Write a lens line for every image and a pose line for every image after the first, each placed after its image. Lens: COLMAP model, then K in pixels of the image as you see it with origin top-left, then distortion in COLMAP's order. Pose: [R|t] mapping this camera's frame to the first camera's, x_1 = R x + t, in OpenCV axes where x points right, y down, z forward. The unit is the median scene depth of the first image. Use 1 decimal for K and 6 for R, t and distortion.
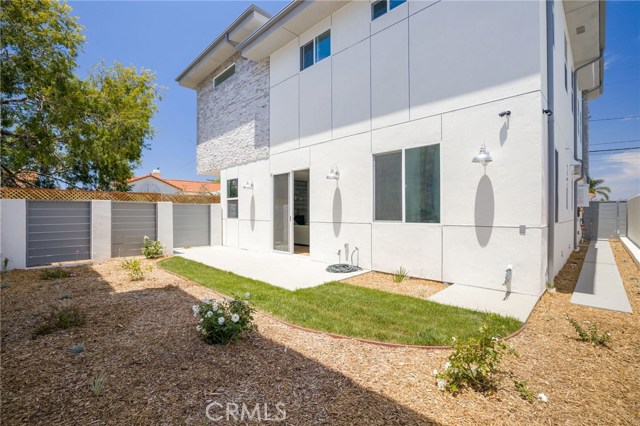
lens RADIAL K [[287.6, 0, 320.0], [0, 287.6, 213.0], [0, 0, 1]] dist [-0.001765, -0.000207]
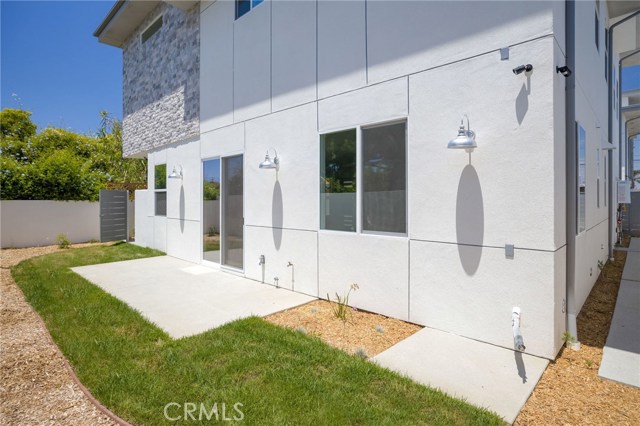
lens RADIAL K [[334.7, 0, 315.4], [0, 334.7, 198.9], [0, 0, 1]] dist [0.019663, 0.000070]
pose [[0.999926, 0.001892, 0.012030, 0.142675], [-0.001842, 0.999989, -0.004207, -0.036359], [-0.012038, 0.004185, 0.999919, 0.155527]]
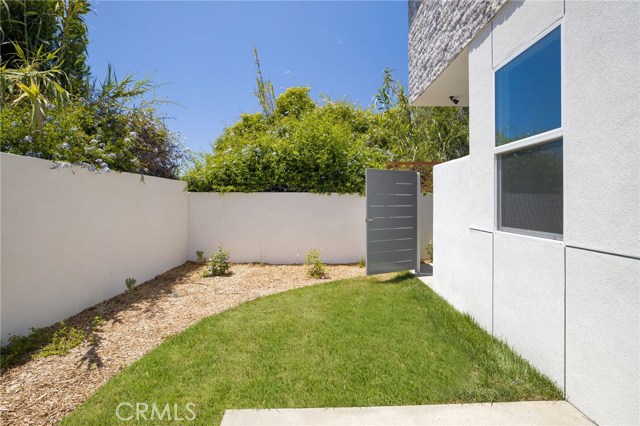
lens RADIAL K [[318.9, 0, 320.0], [0, 318.9, 213.0], [0, 0, 1]] dist [-0.023568, 0.000495]
pose [[0.704860, 0.025124, -0.708901, -0.369041], [-0.001878, 0.999435, 0.033554, -0.007006], [0.709344, -0.022320, 0.704509, 1.090664]]
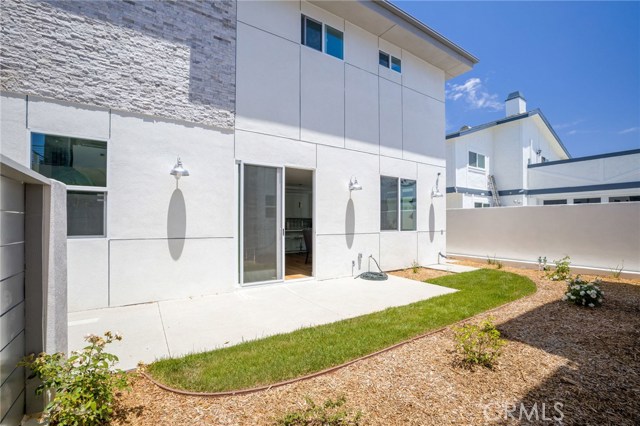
lens RADIAL K [[280.7, 0, 320.1], [0, 280.7, 222.0], [0, 0, 1]] dist [-0.001654, -0.000111]
pose [[0.217914, 0.011015, 0.975906, -0.894964], [0.000652, 0.999934, -0.011432, 0.003427], [-0.975968, 0.003128, 0.217892, 0.877201]]
